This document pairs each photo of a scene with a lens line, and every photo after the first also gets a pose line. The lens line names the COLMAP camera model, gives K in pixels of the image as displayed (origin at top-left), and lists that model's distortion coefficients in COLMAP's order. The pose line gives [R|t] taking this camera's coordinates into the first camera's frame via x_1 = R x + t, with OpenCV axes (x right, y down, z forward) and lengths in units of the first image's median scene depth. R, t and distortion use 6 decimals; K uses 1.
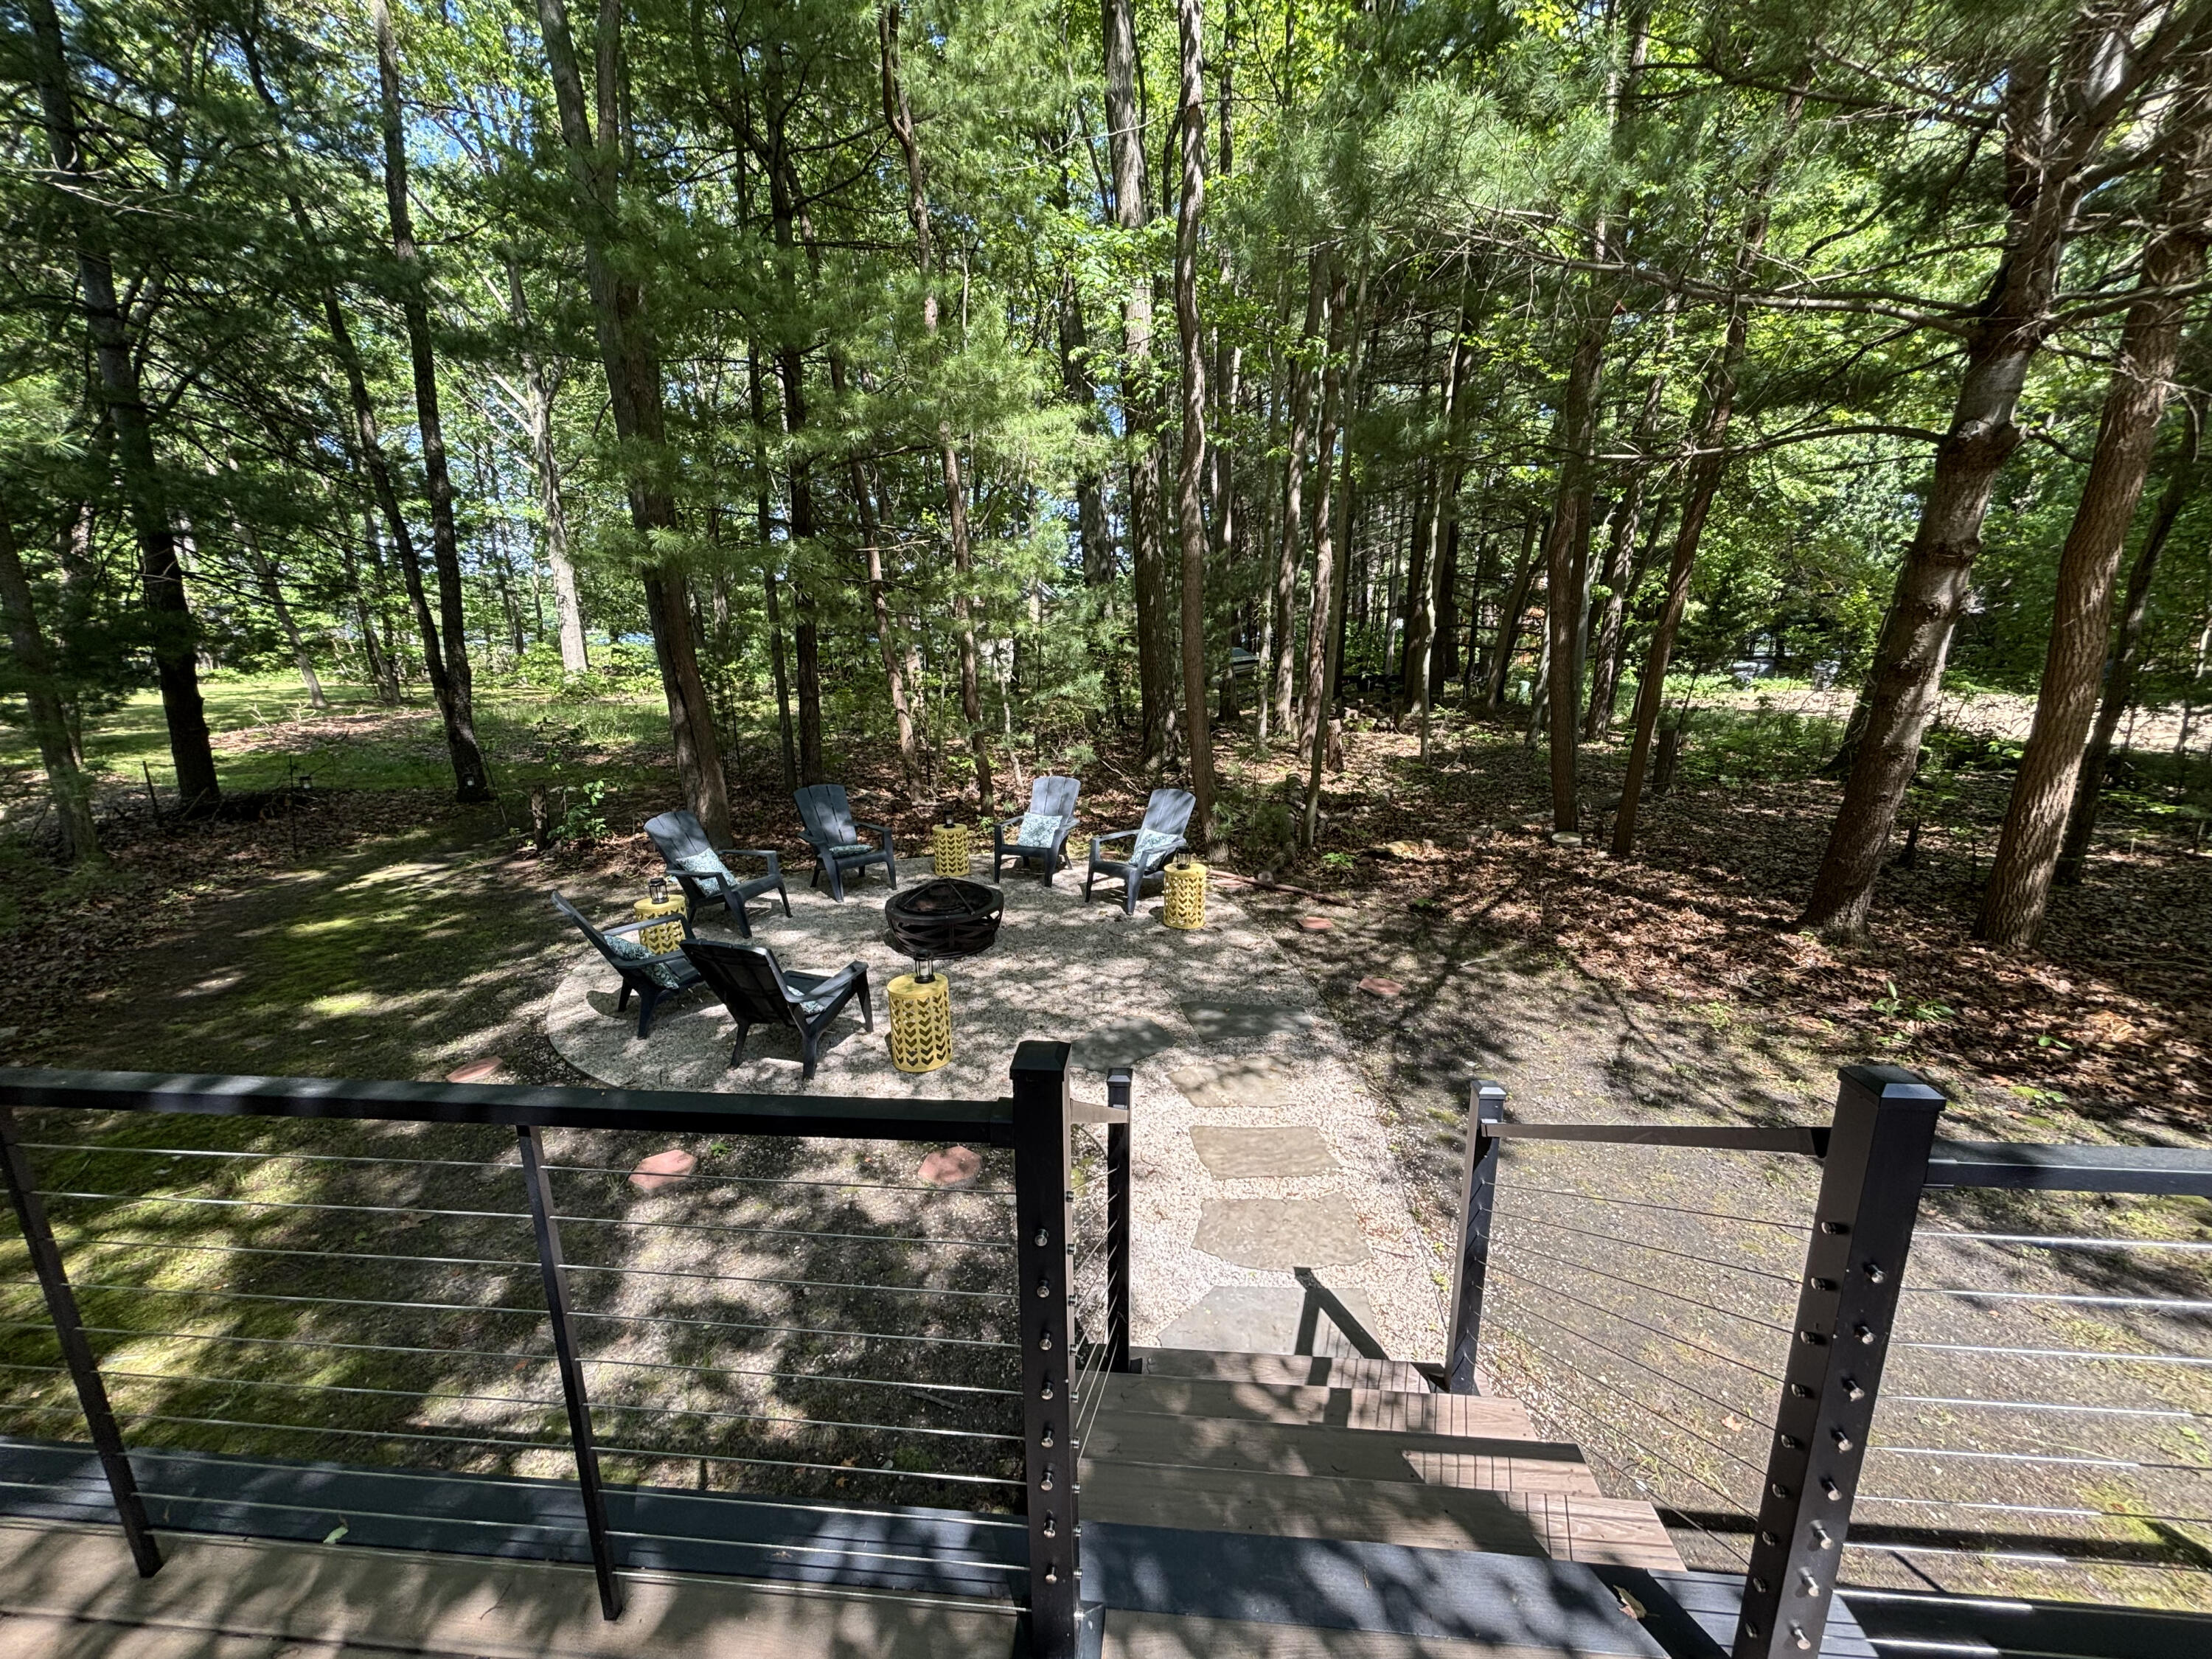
lens RADIAL K [[895.6, 0, 1115.2], [0, 895.6, 812.6], [0, 0, 1]] dist [0.002206, 0.000391]
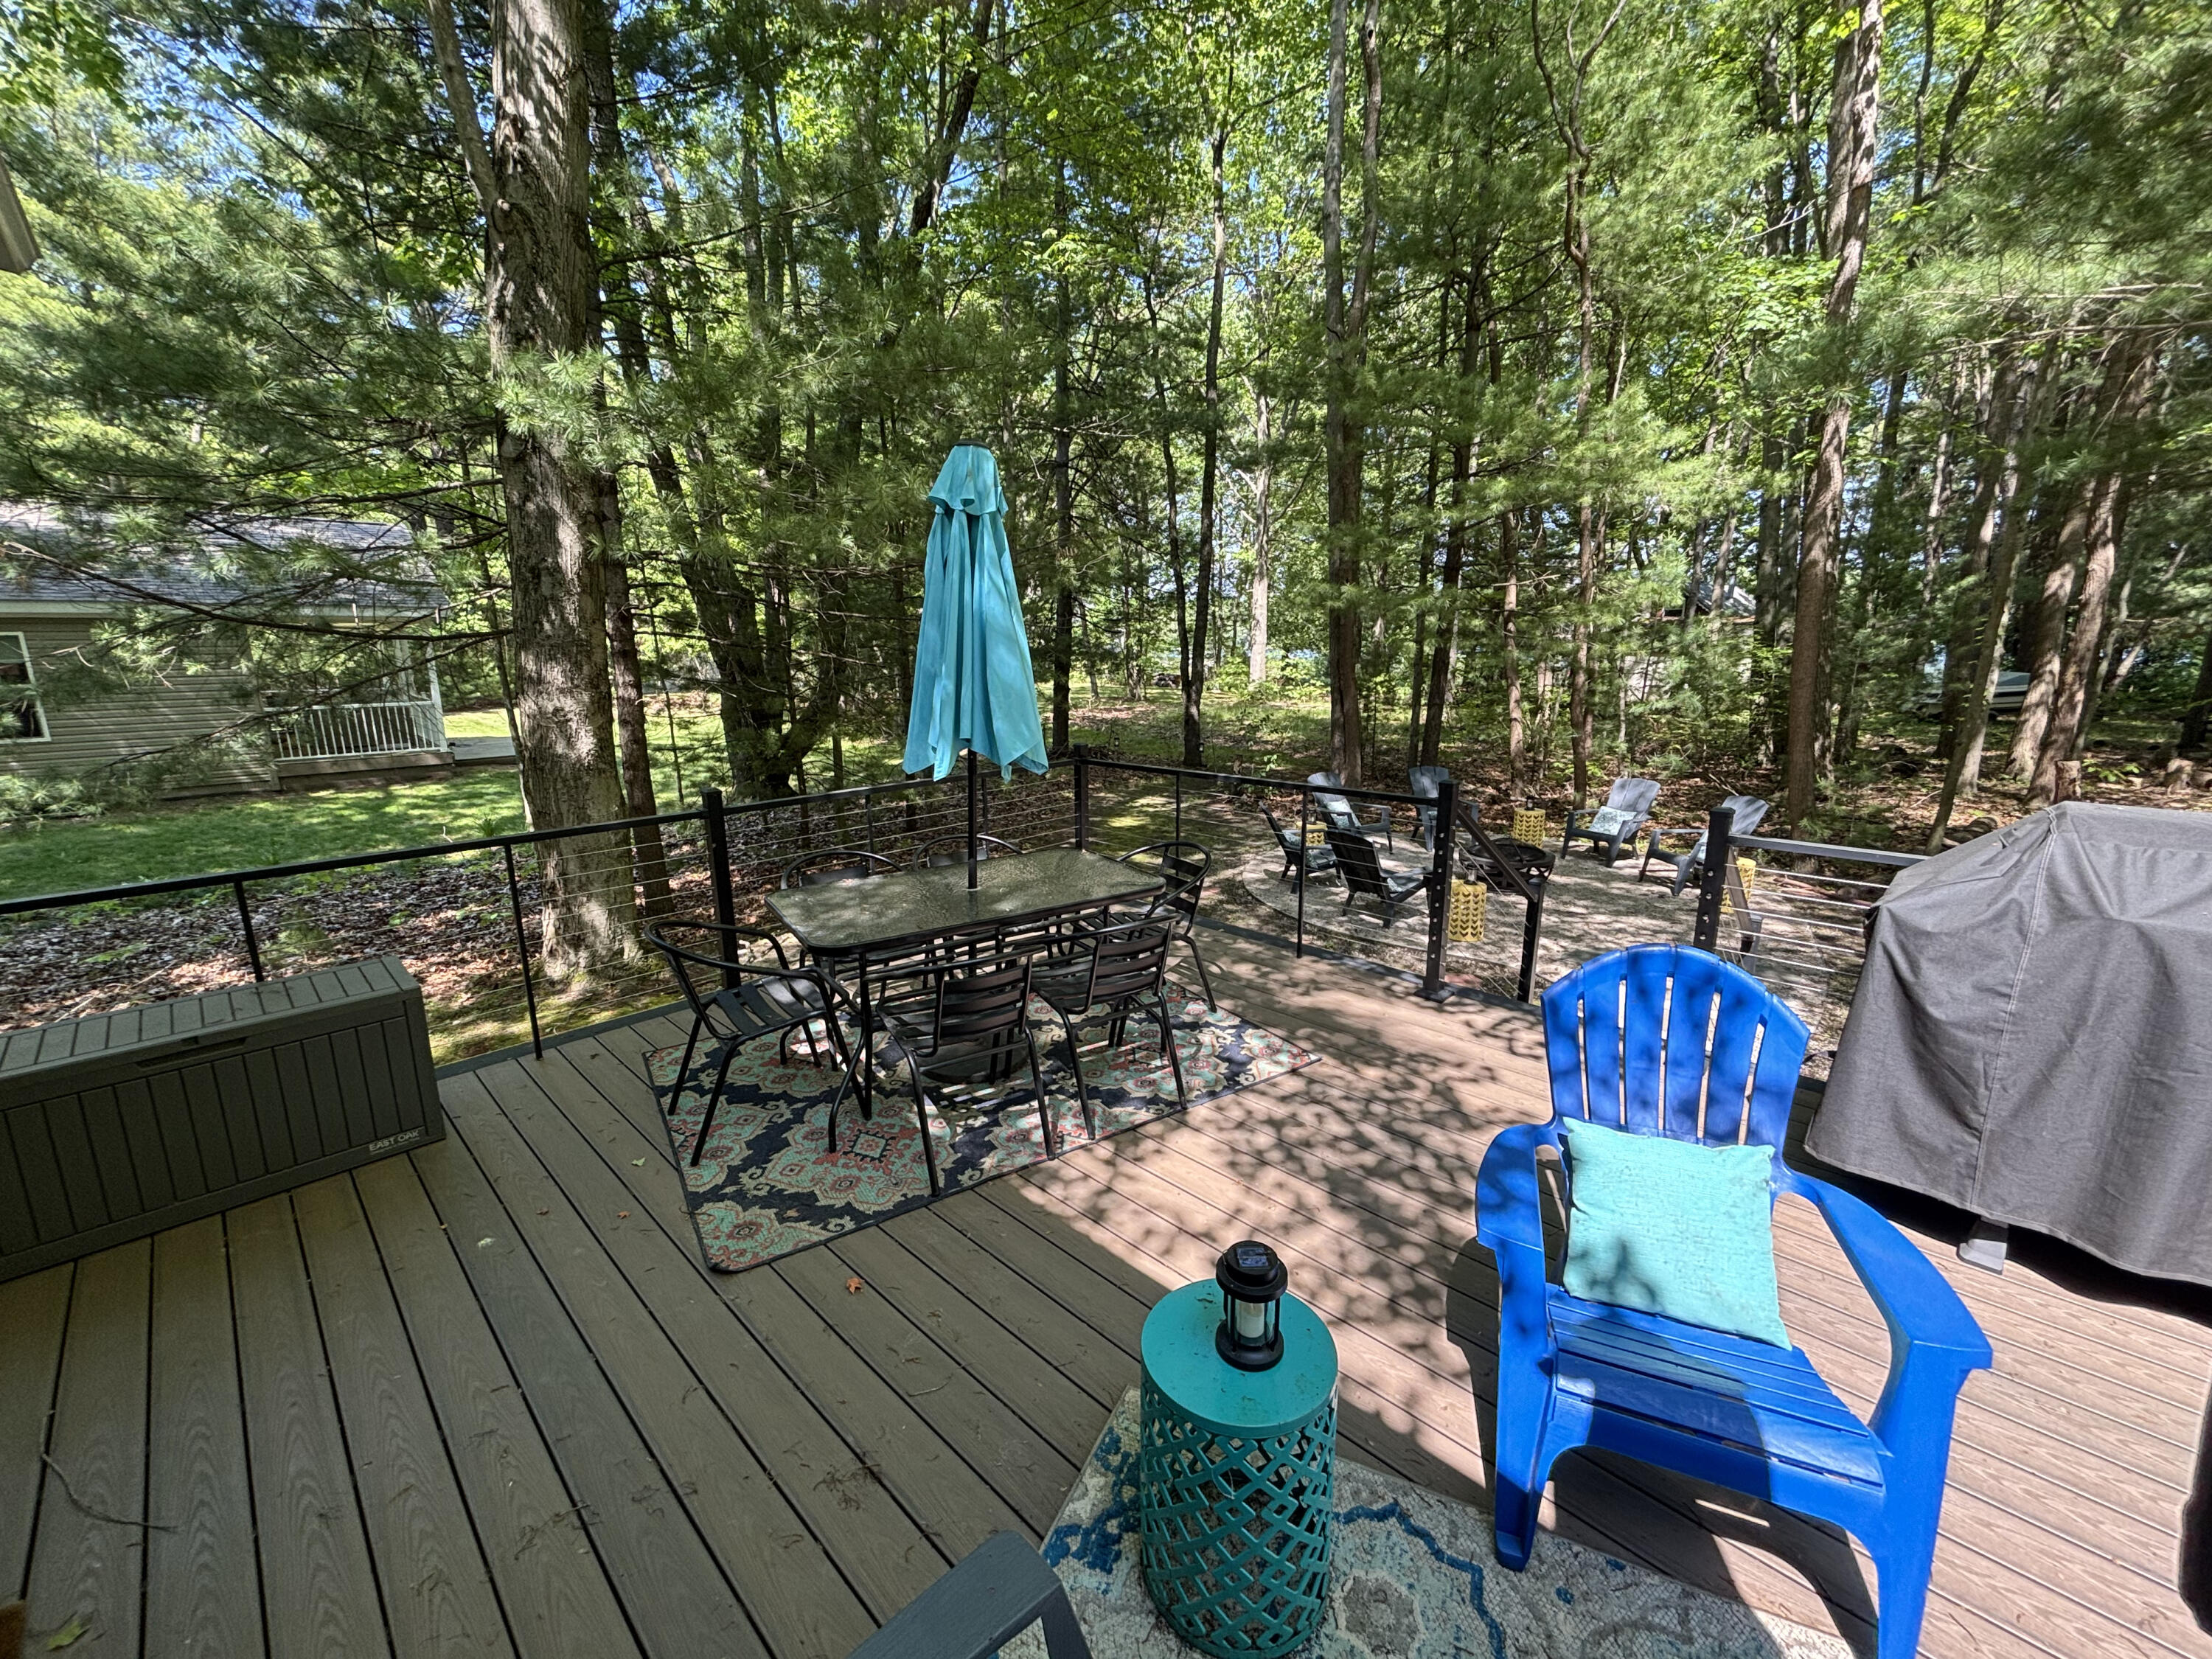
lens RADIAL K [[895.6, 0, 1085.2], [0, 895.6, 846.7], [0, 0, 1]] dist [0.002206, 0.000391]
pose [[0.757561, 0.146203, -0.636181, 0.151719], [-0.134282, 0.988655, 0.067304, 0.067674], [0.638804, 0.034441, 0.768598, -0.358475]]
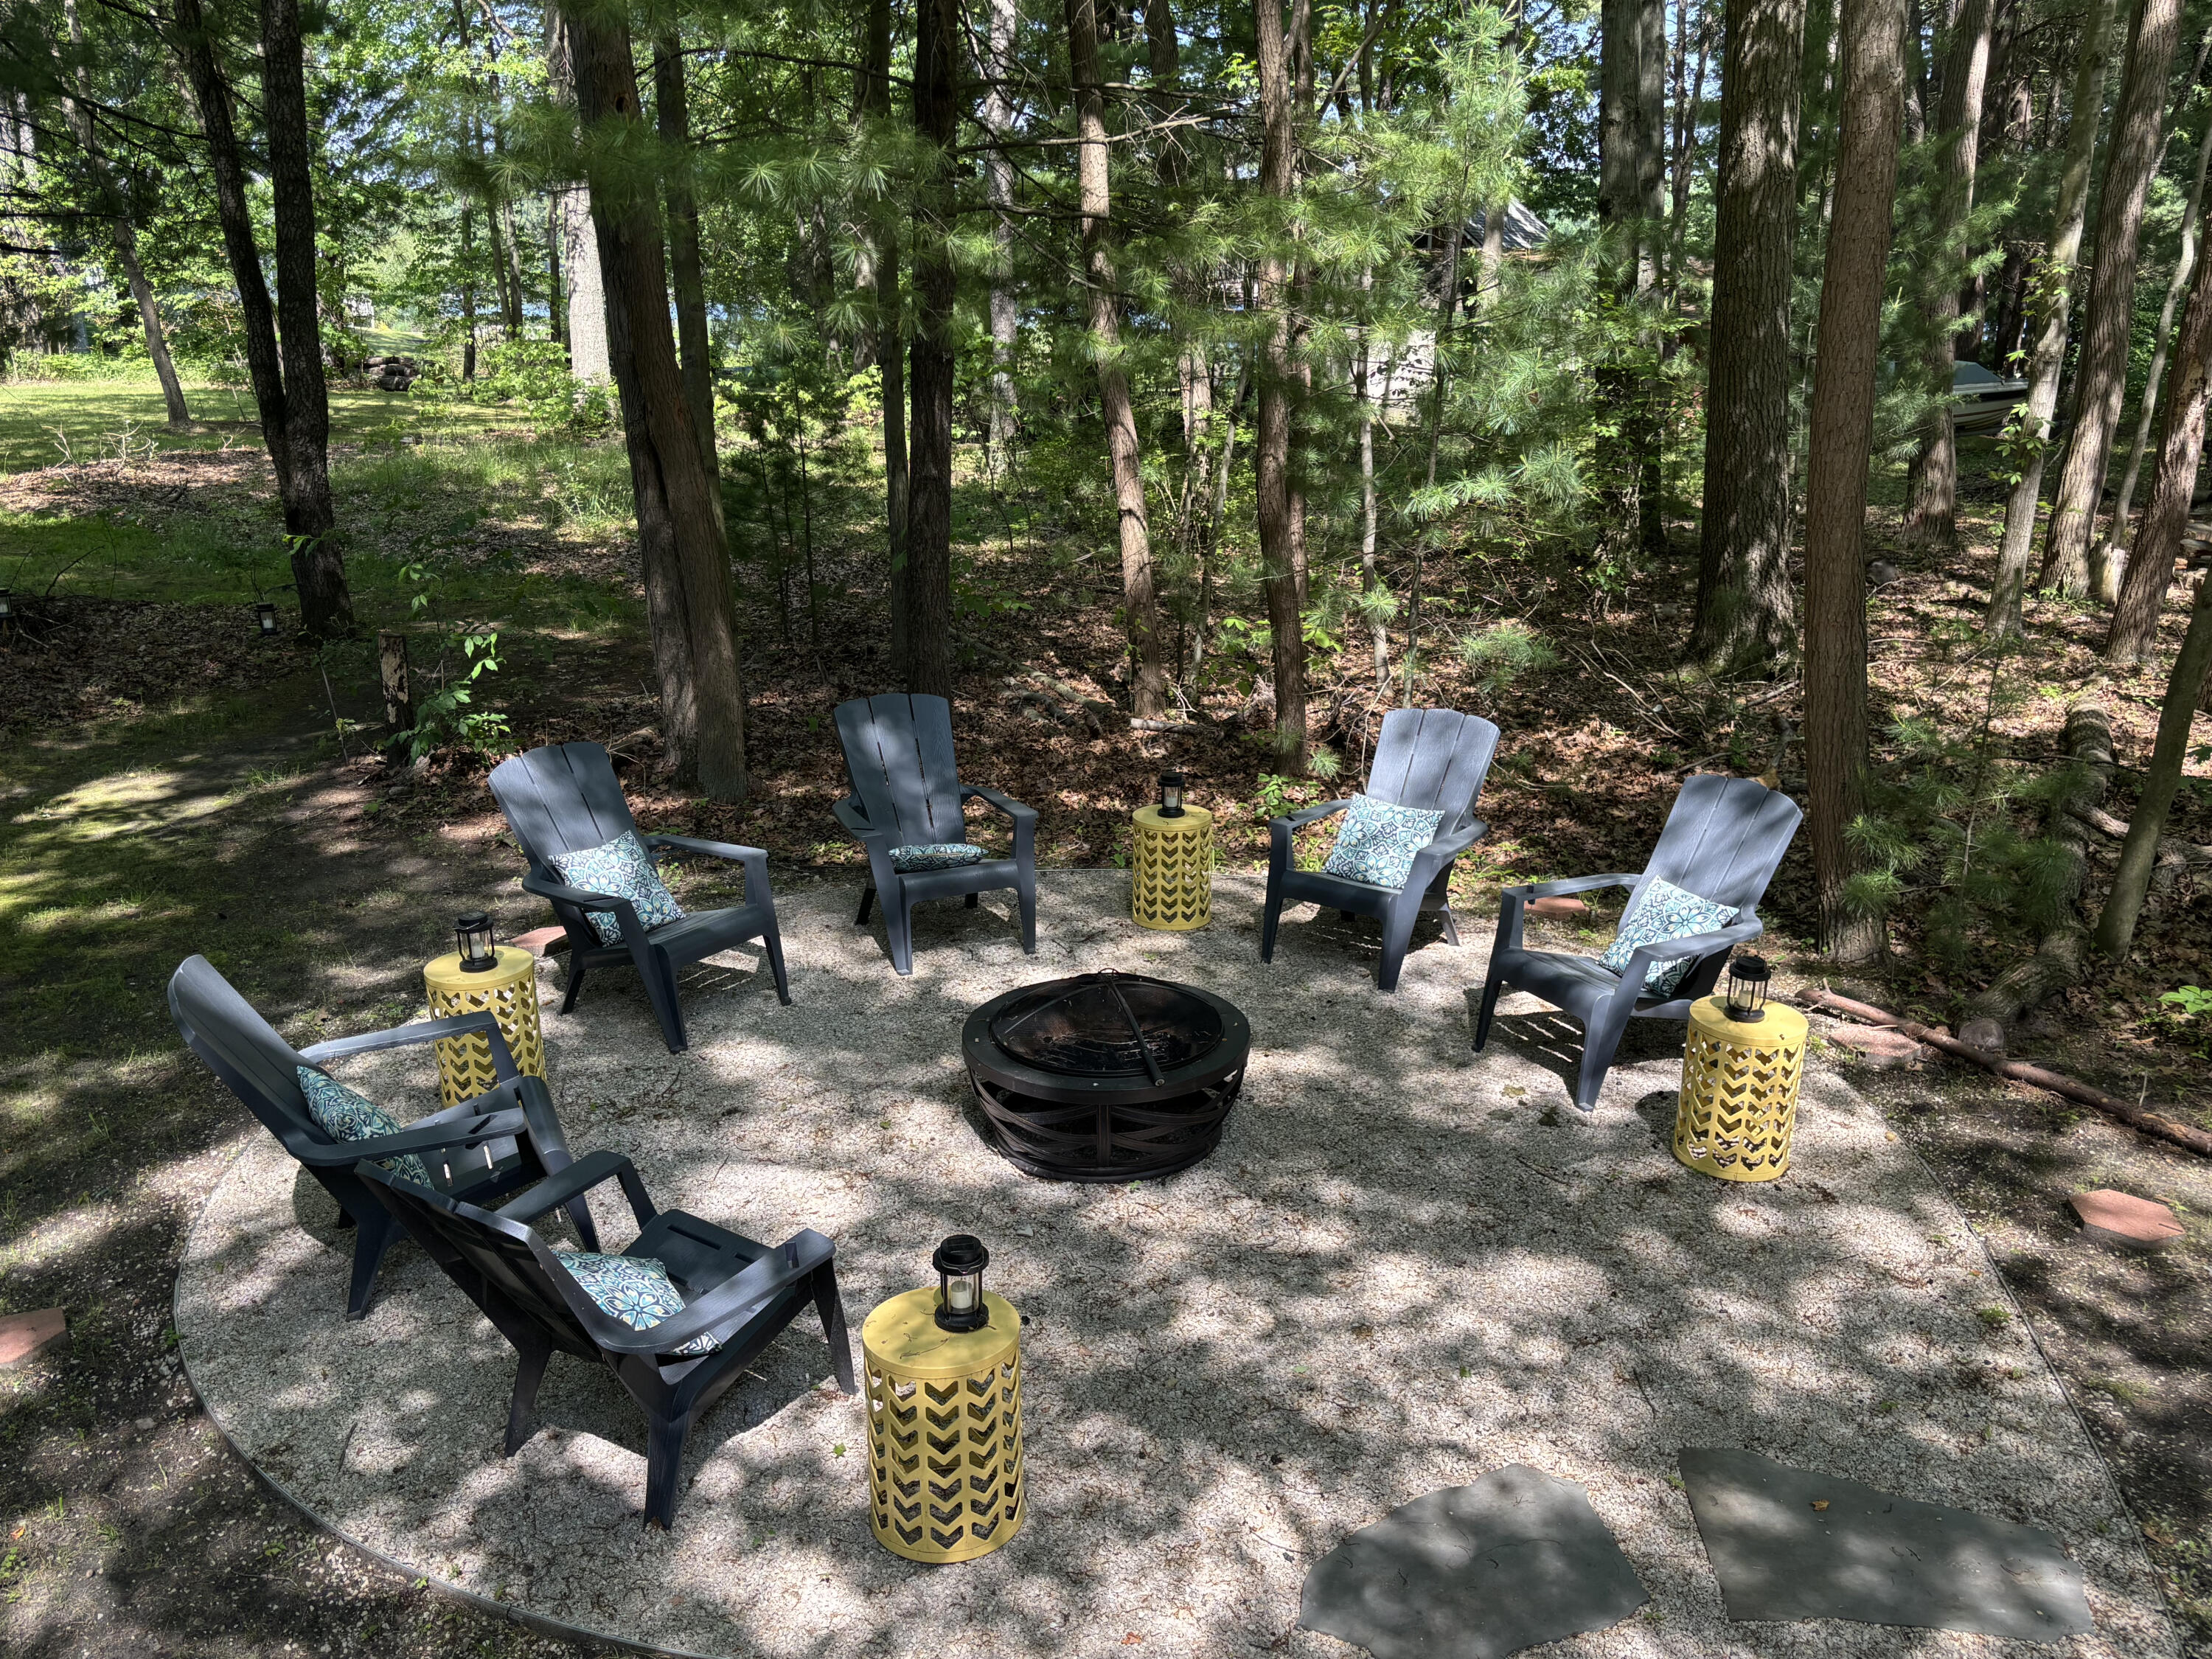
lens RADIAL K [[1795.9, 0, 1099.5], [0, 1795.9, 825.4], [0, 0, 1]] dist [0.018100, 0.023728]
pose [[0.954971, 0.098500, -0.279871, 0.021814], [-0.075456, 0.992898, 0.091979, -0.056205], [0.286943, -0.066719, 0.955621, 0.185686]]
